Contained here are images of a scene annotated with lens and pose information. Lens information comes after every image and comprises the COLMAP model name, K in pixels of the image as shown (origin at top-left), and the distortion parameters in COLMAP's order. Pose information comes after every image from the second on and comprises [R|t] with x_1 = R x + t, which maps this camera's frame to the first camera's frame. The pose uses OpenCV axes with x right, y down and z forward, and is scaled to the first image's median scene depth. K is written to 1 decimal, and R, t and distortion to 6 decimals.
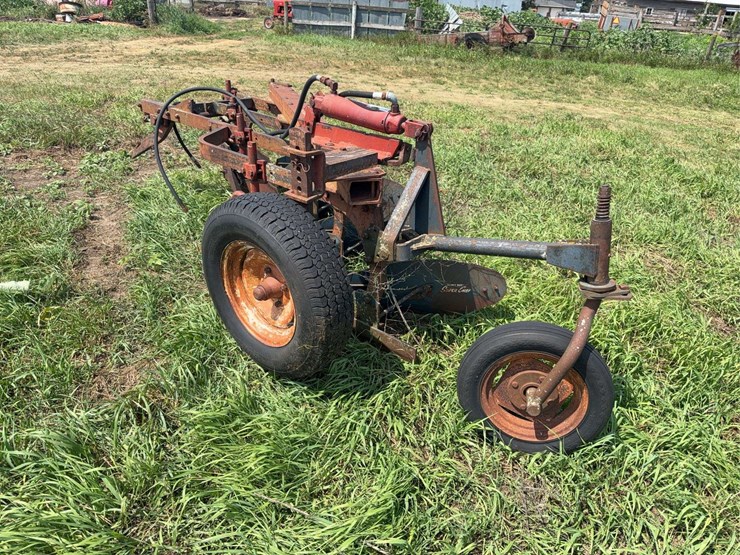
lens RADIAL K [[512.4, 0, 374.1], [0, 512.4, 279.8], [0, 0, 1]] dist [0.043399, -0.061702]
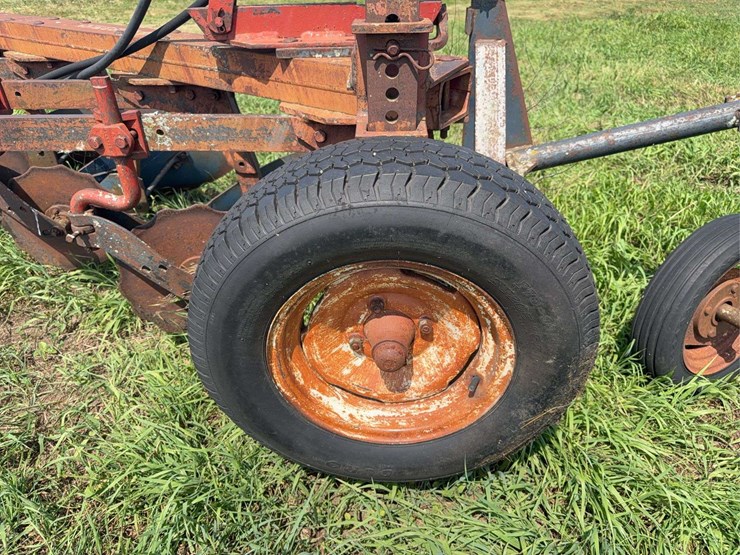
lens RADIAL K [[512.4, 0, 374.1], [0, 512.4, 279.8], [0, 0, 1]] dist [0.043399, -0.061702]
pose [[0.797145, -0.384425, 0.465593, -0.402542], [0.329883, 0.923148, 0.197419, -0.130051], [-0.505705, -0.003781, 0.862698, 0.569754]]
